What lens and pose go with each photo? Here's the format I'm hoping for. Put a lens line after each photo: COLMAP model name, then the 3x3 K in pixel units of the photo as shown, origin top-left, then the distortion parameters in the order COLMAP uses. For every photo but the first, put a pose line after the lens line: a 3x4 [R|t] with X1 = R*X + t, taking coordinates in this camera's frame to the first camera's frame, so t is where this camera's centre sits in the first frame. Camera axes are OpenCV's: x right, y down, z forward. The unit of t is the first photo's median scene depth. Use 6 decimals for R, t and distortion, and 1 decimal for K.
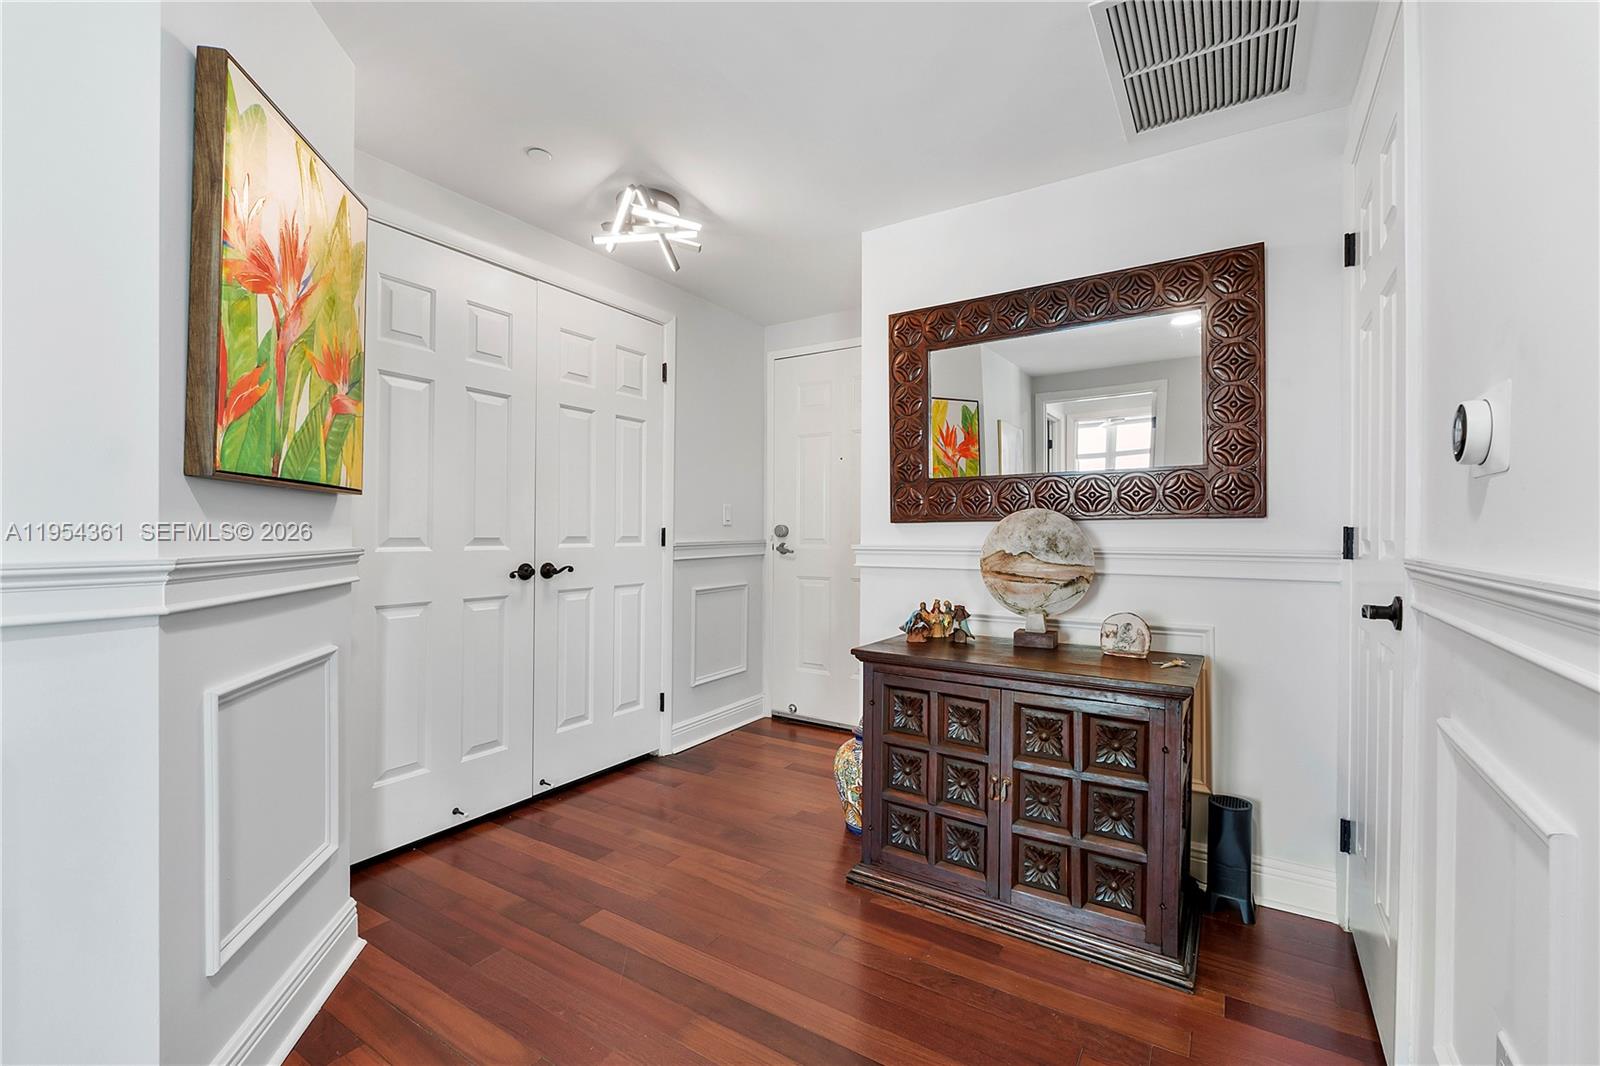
lens RADIAL K [[687.3, 0, 805.1], [0, 687.3, 532.6], [0, 0, 1]] dist [-0.004293, -0.000558]
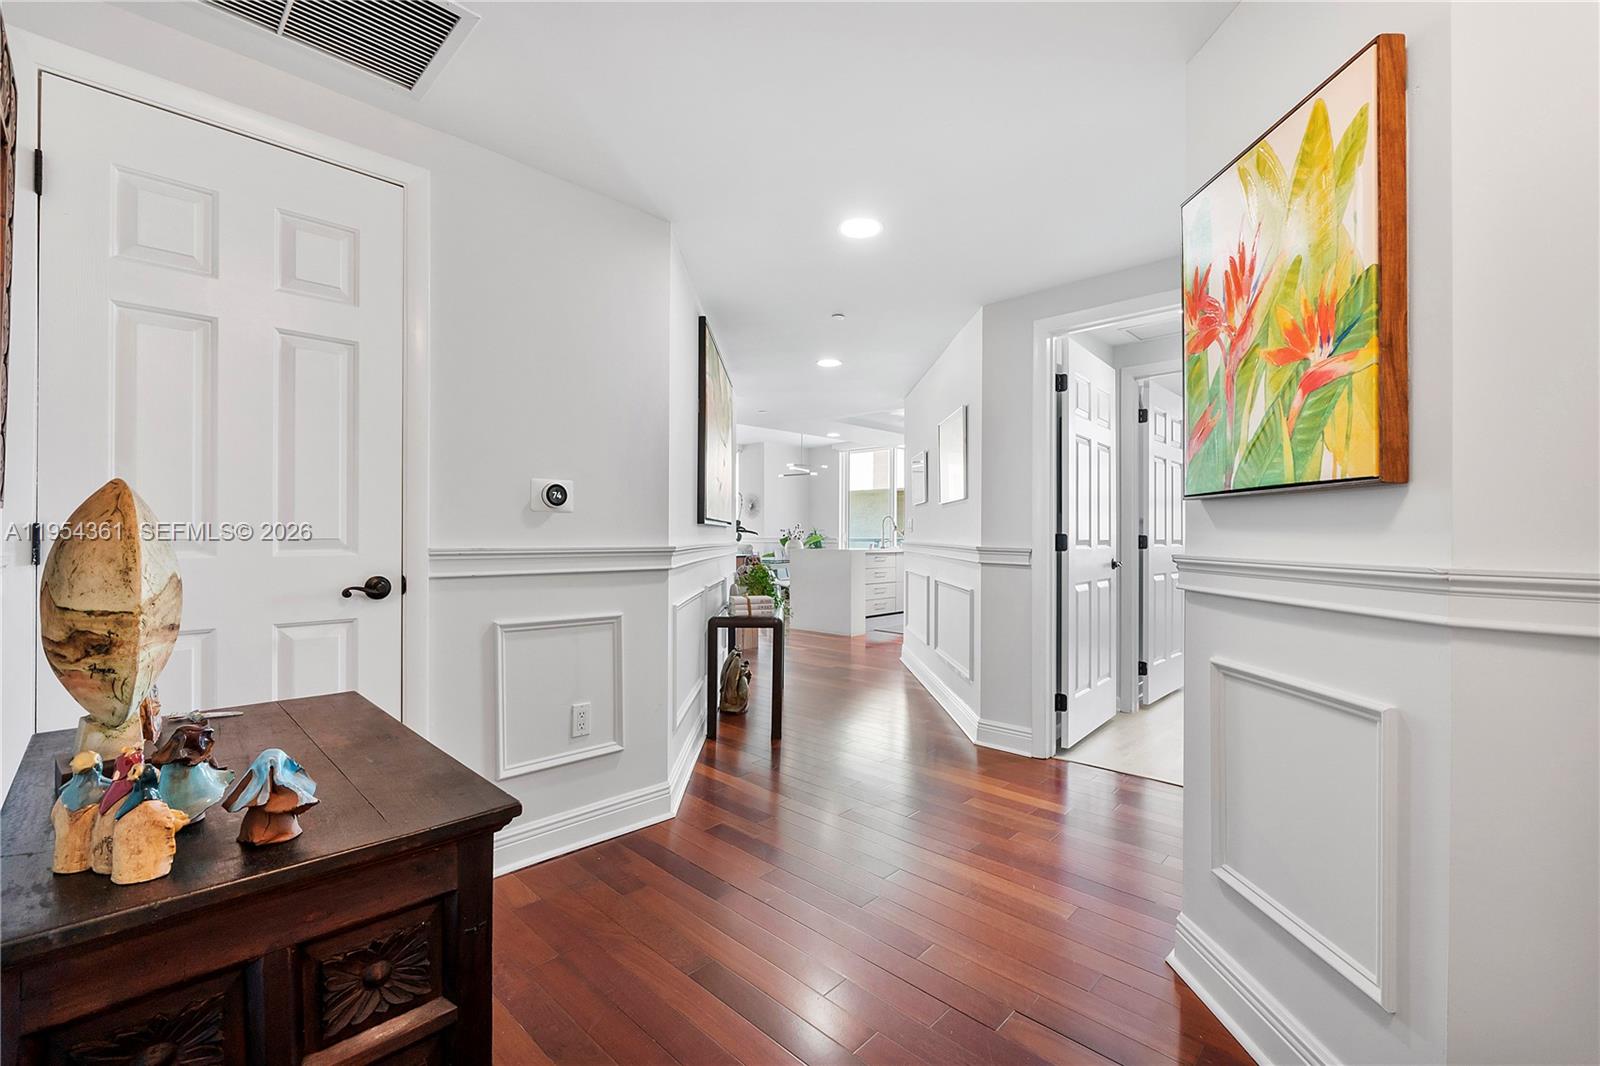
lens RADIAL K [[687.3, 0, 805.1], [0, 687.3, 532.6], [0, 0, 1]] dist [-0.004293, -0.000558]
pose [[-0.976954, 0.000042, 0.213451, -0.305755], [-0.000084, 1.000000, -0.000579, -0.008251], [-0.213451, -0.000583, -0.976954, 2.127352]]
